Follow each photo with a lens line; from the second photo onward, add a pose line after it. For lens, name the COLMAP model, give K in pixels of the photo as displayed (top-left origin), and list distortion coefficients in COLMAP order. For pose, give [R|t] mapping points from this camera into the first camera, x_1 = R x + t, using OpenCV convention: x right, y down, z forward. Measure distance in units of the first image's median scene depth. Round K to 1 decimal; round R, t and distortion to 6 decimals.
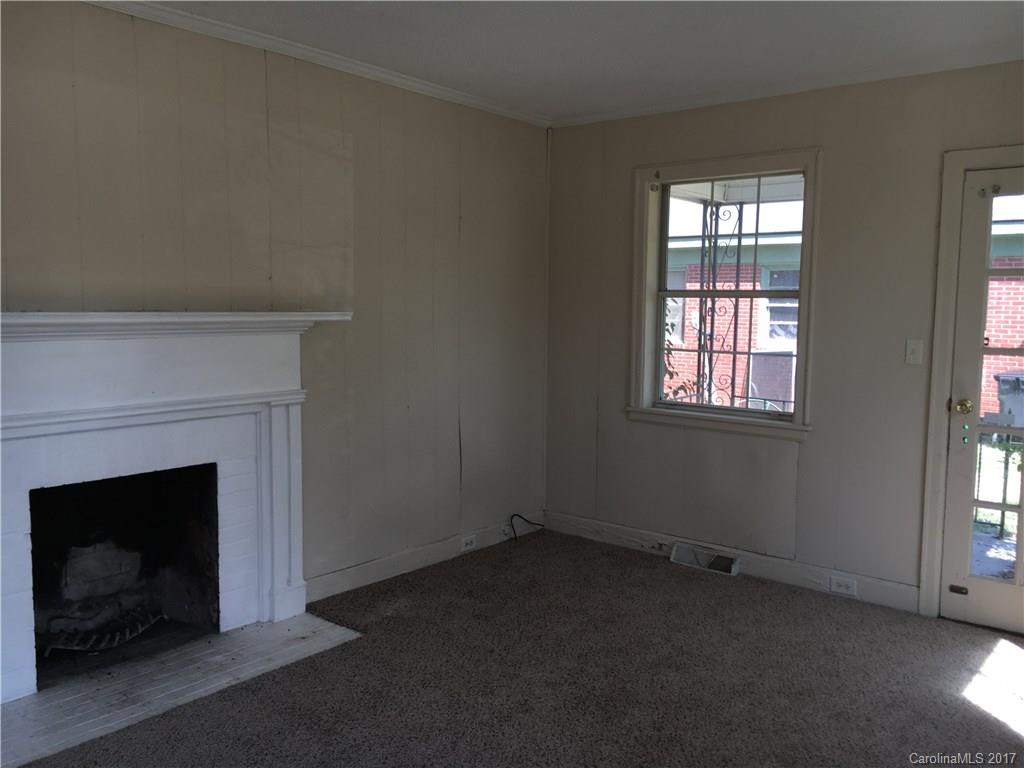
lens RADIAL K [[861.8, 0, 517.1], [0, 861.8, 385.4], [0, 0, 1]] dist [0.045566, -0.042980]
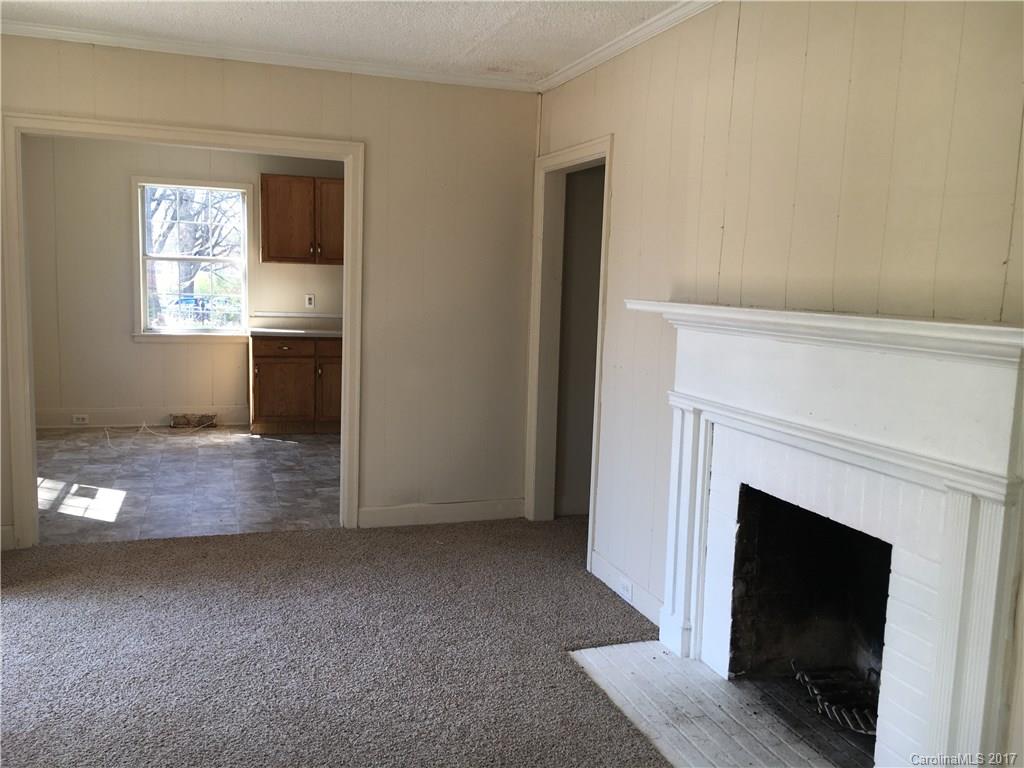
lens RADIAL K [[861.8, 0, 518.4], [0, 861.8, 386.1], [0, 0, 1]] dist [0.045566, -0.042980]
pose [[-0.519182, 0.075348, -0.851336, 0.335519], [-0.124403, 0.978835, 0.162499, -0.096230], [0.845561, 0.190275, -0.498820, 0.998588]]
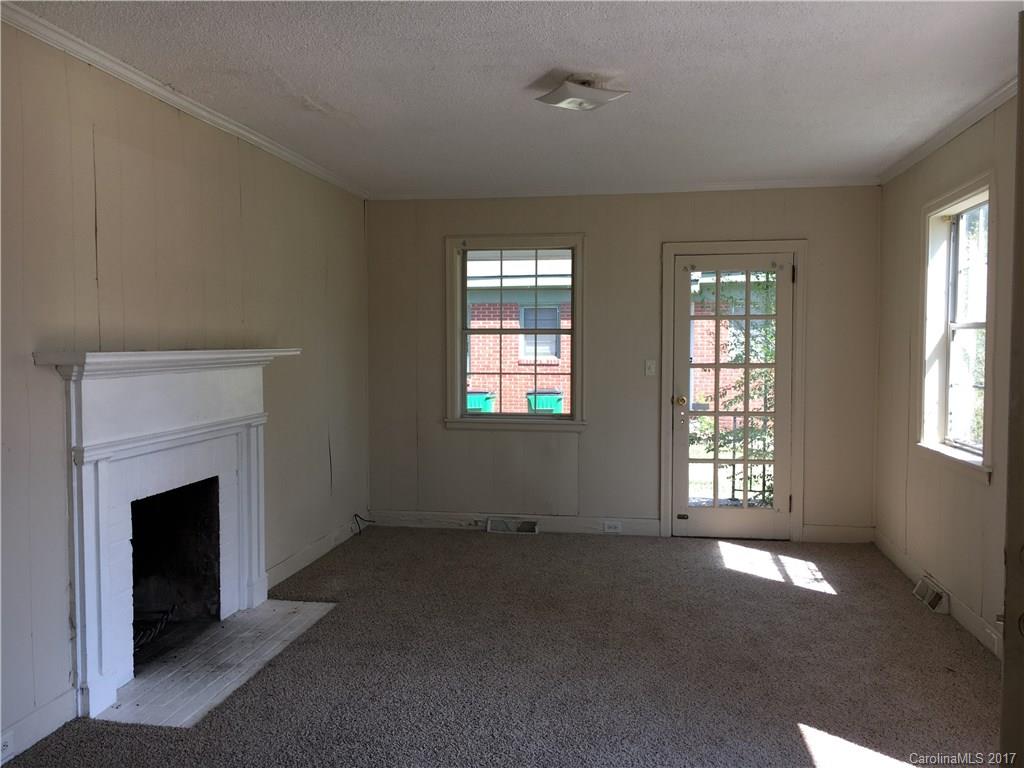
lens RADIAL K [[861.8, 0, 516.9], [0, 861.8, 383.0], [0, 0, 1]] dist [0.045566, -0.042980]
pose [[0.863801, -0.037624, 0.502426, -0.549016], [0.060165, 0.997775, -0.028720, 0.019287], [-0.500228, 0.055037, 0.864143, -0.227739]]
